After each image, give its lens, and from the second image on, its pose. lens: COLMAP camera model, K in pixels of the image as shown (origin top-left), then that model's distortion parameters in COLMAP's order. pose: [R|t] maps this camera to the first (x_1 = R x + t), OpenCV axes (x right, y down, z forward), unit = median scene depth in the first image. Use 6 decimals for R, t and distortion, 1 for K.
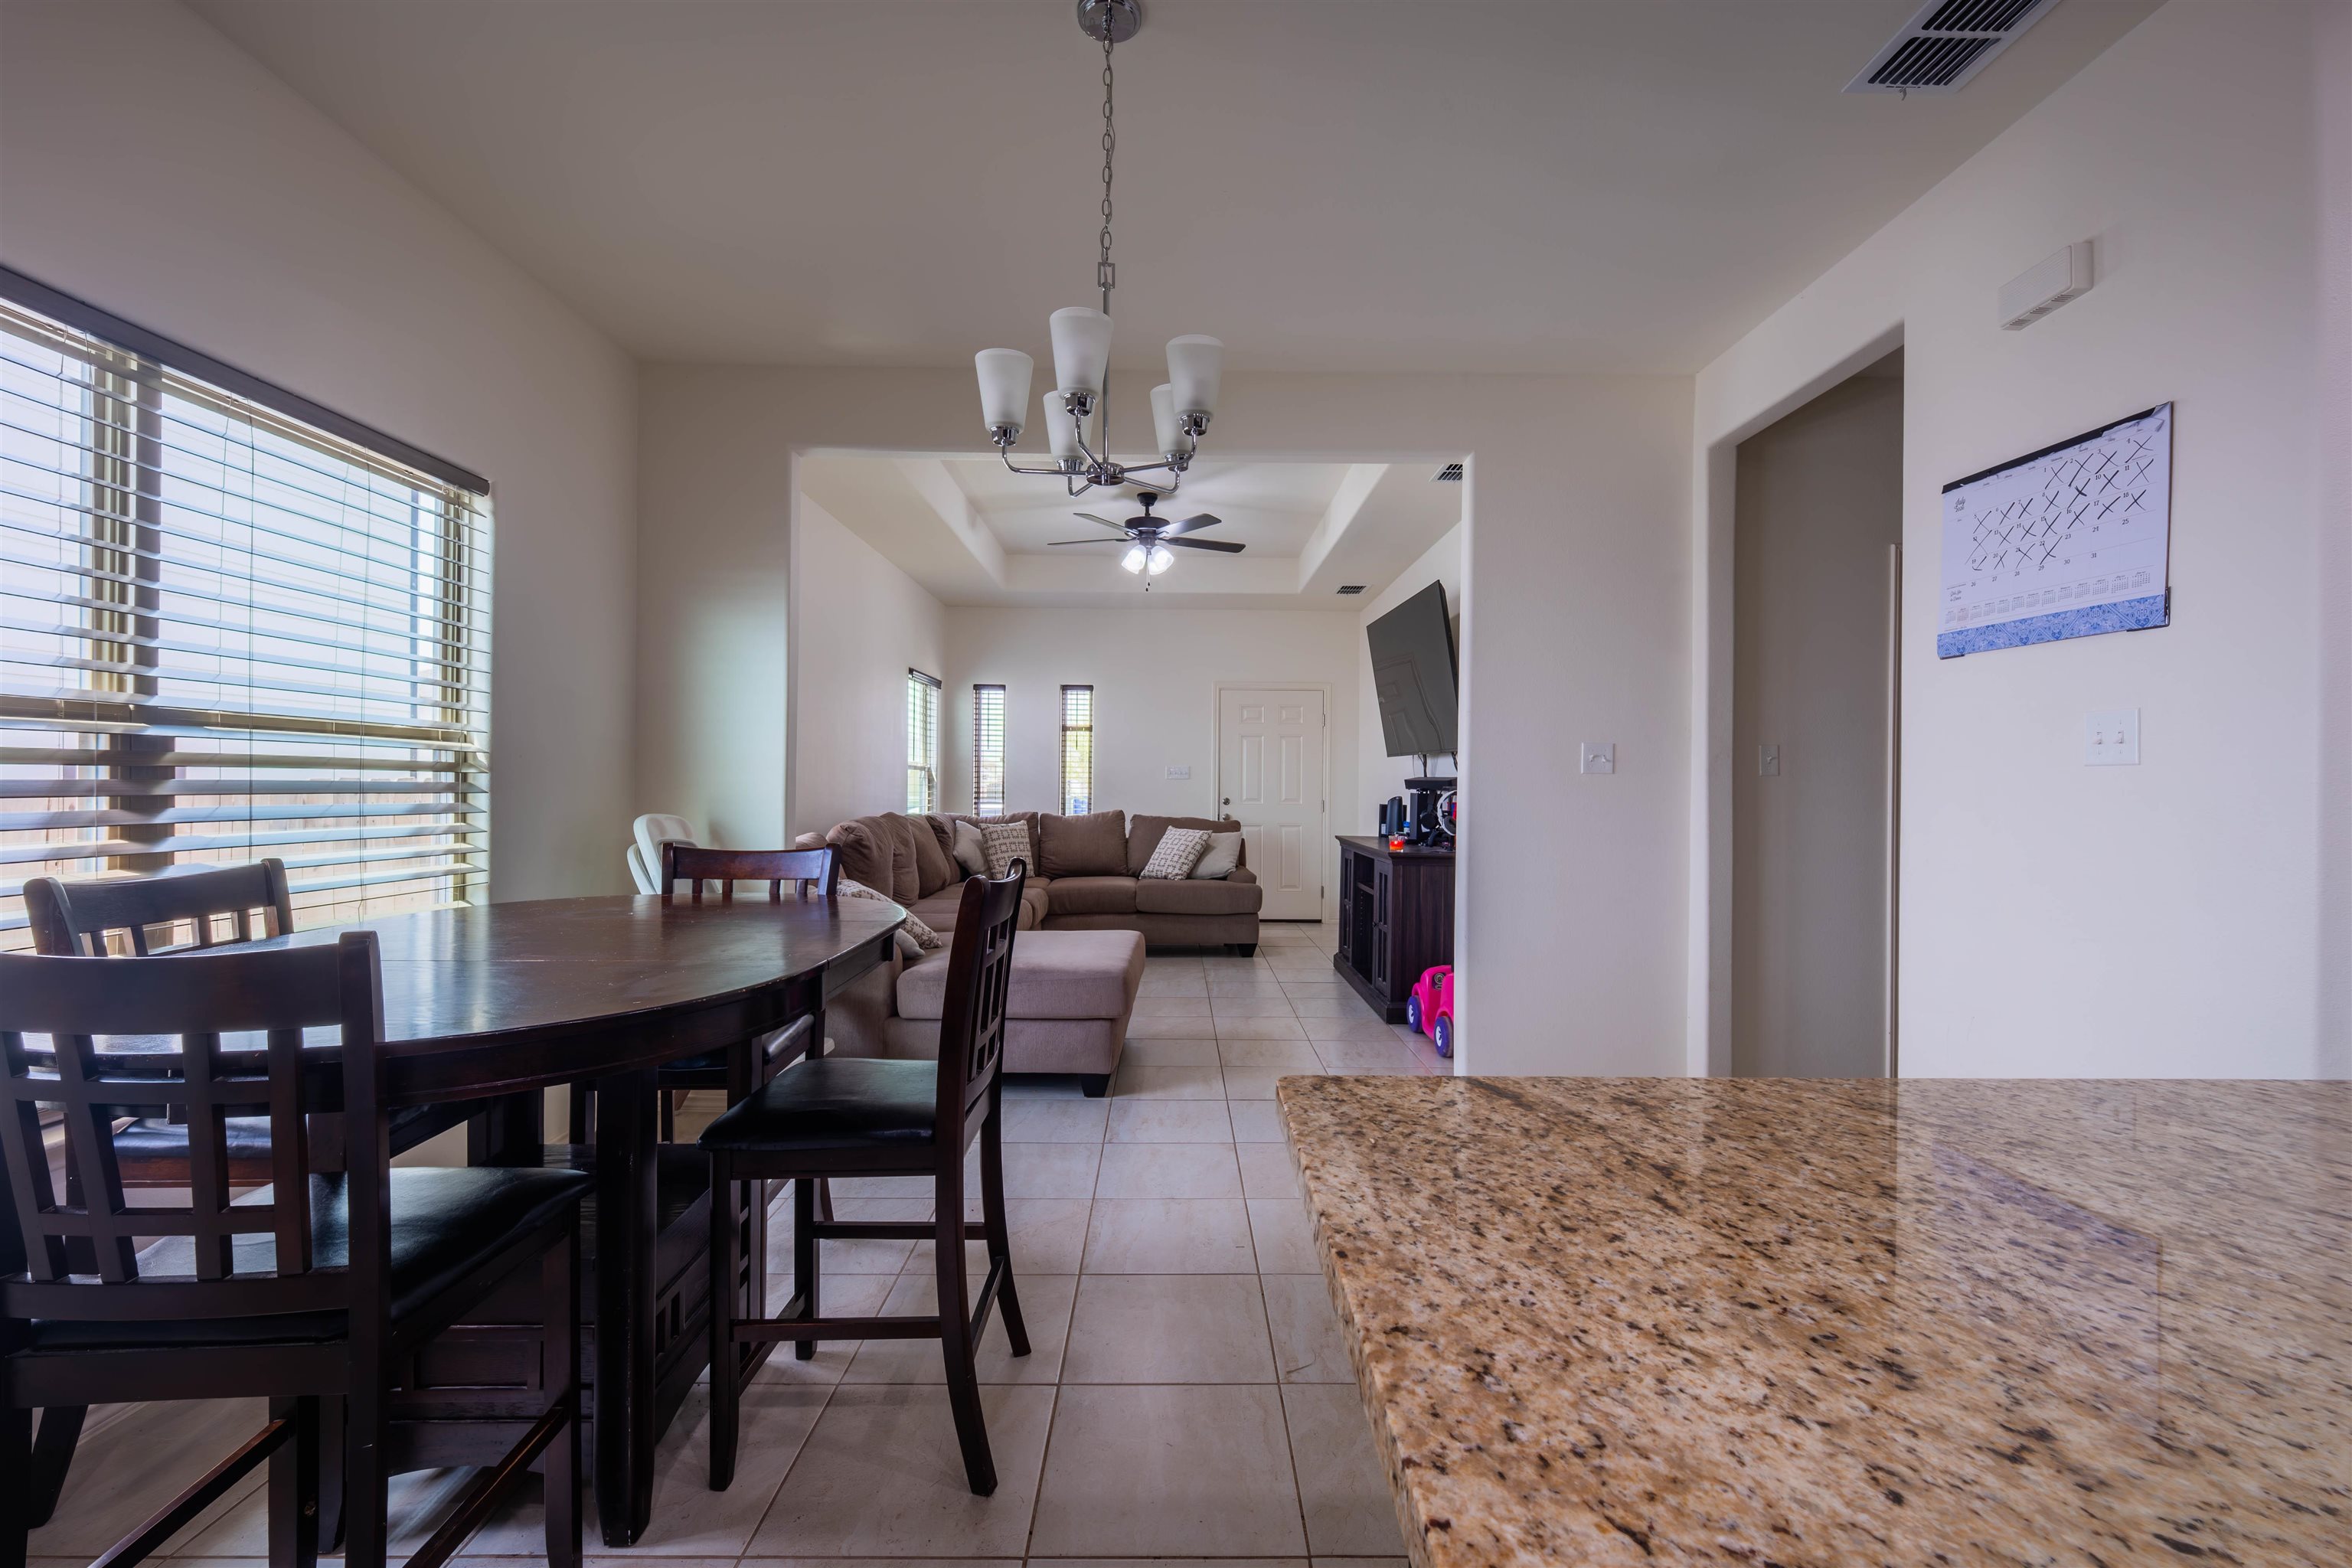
lens RADIAL K [[964.9, 0, 1207.3], [0, 964.9, 785.8], [0, 0, 1]] dist [0.000008, -0.000286]
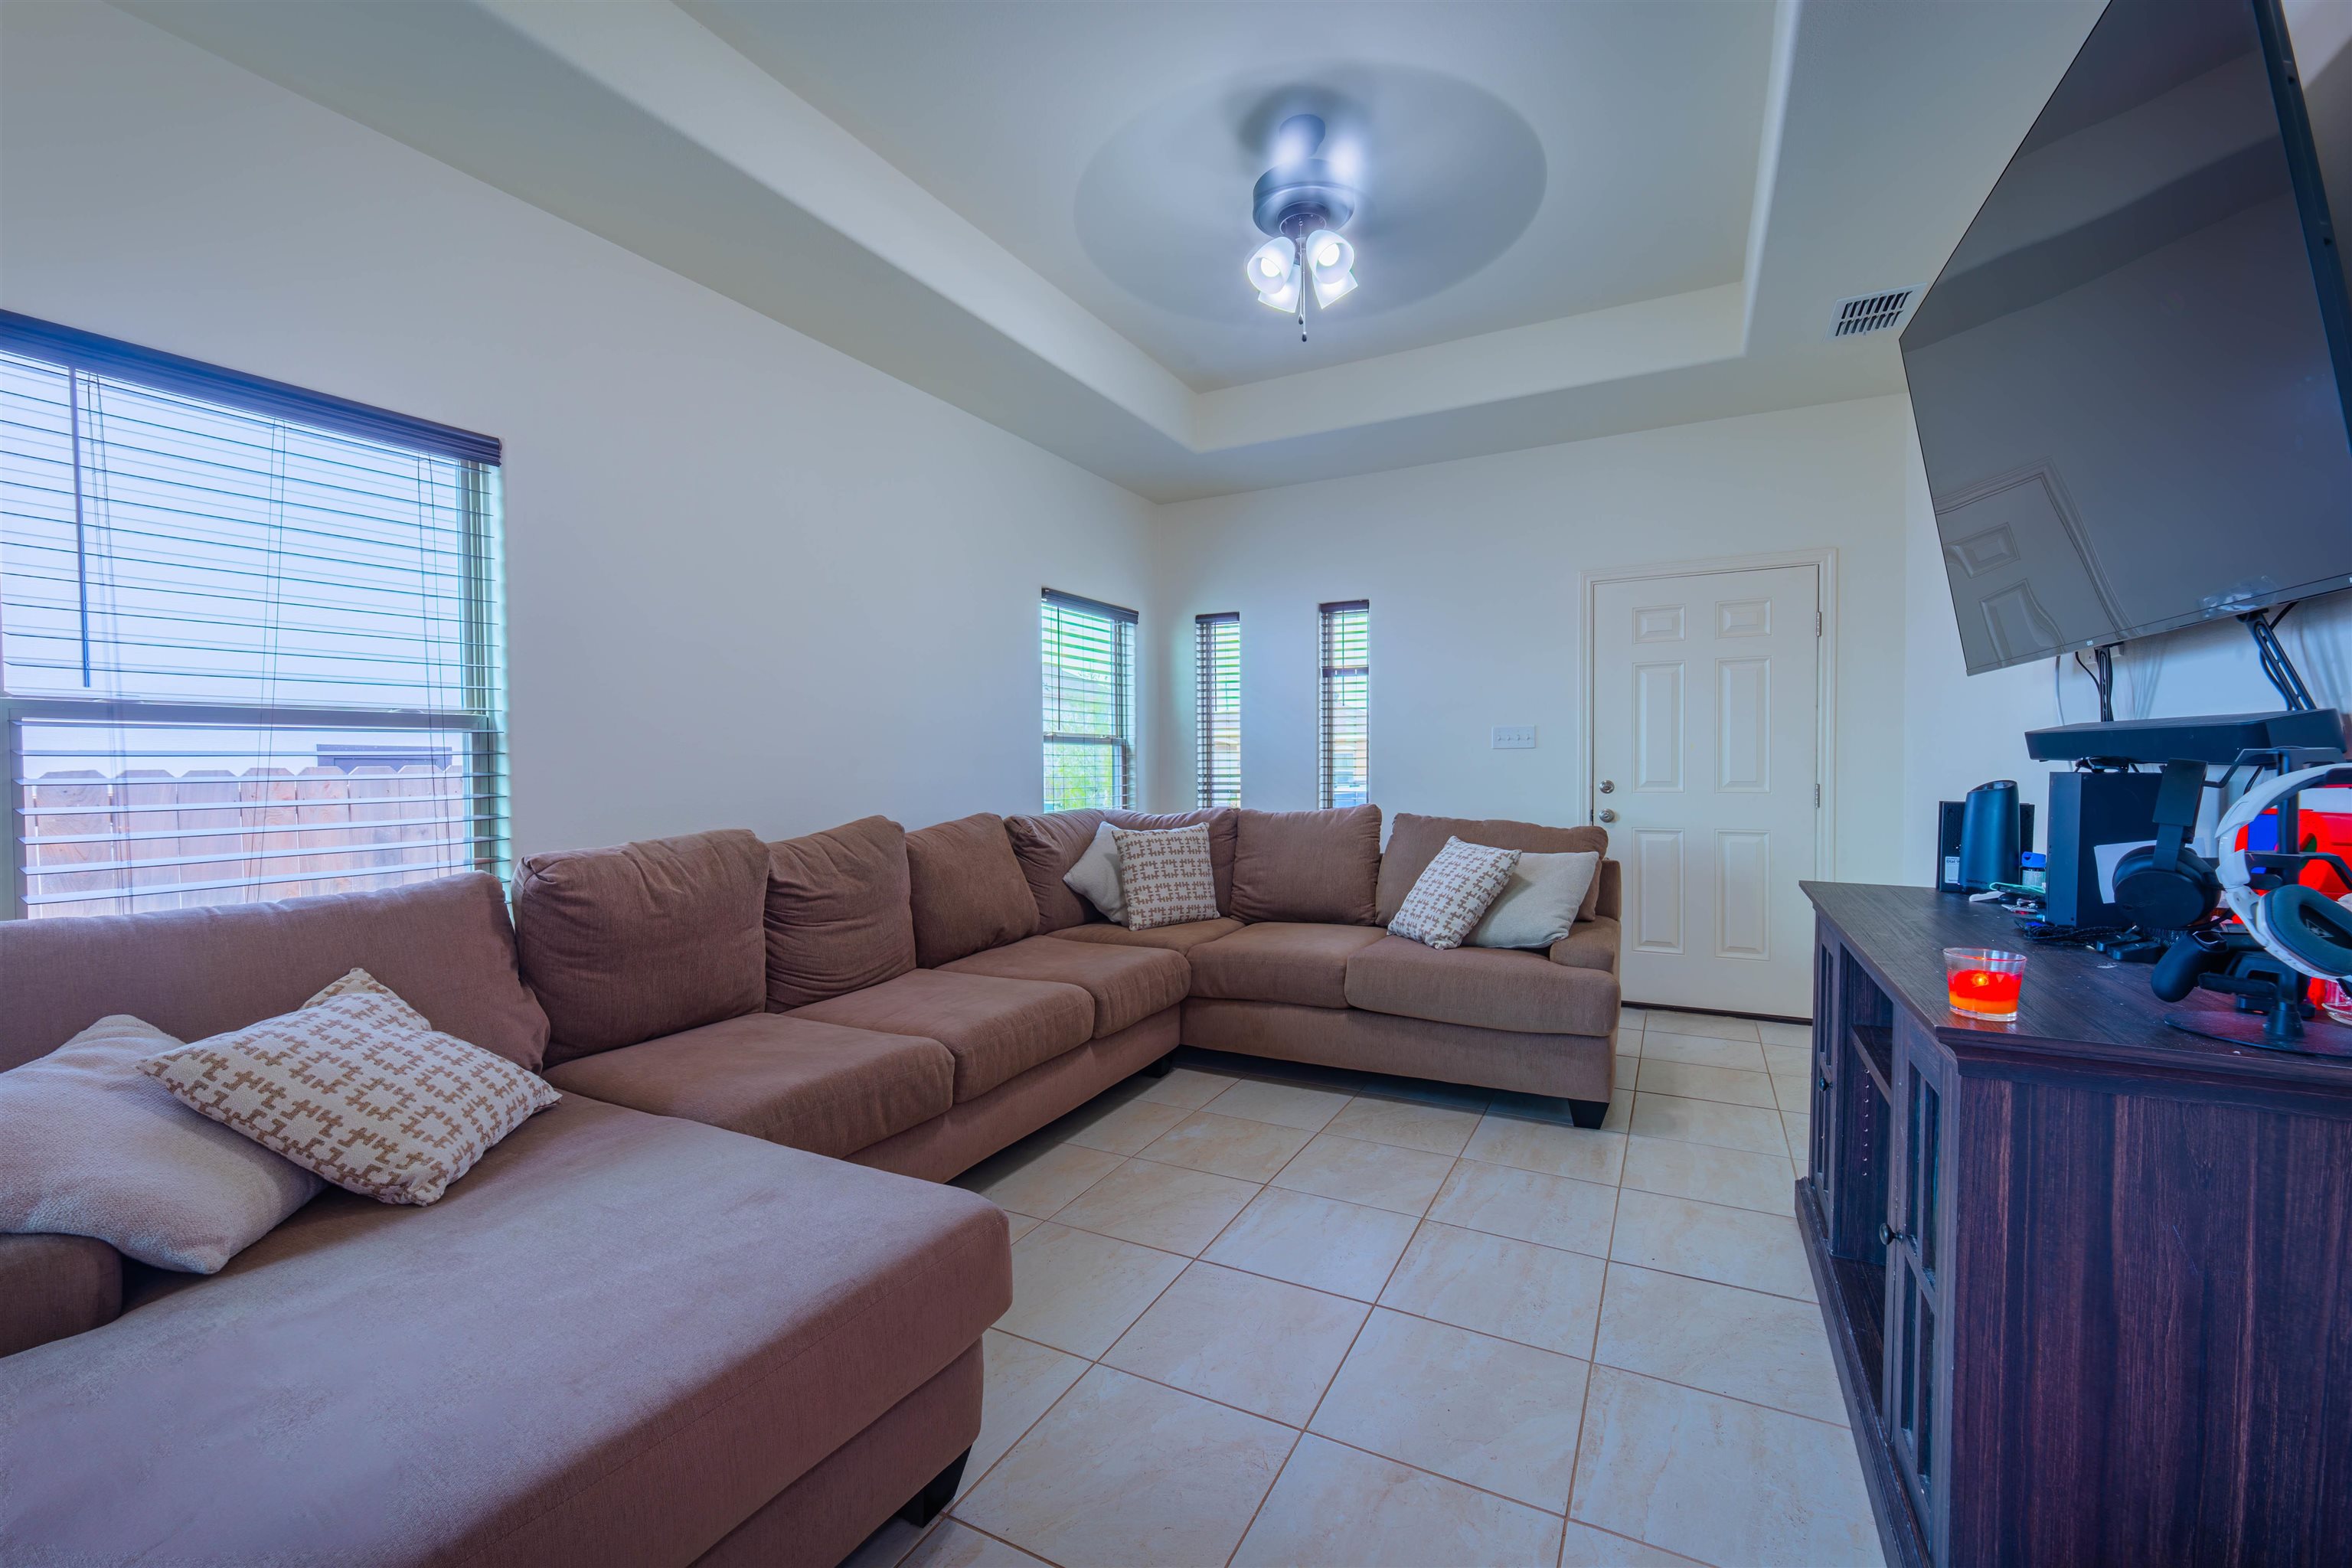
lens RADIAL K [[964.1, 0, 1181.7], [0, 964.1, 789.9], [0, 0, 1]] dist [-0.001353, -0.010736]
pose [[0.869834, -0.001225, -0.493343, 0.097607], [0.014431, 0.999632, 0.022962, 0.001641], [0.493133, -0.027092, 0.869532, 0.489371]]
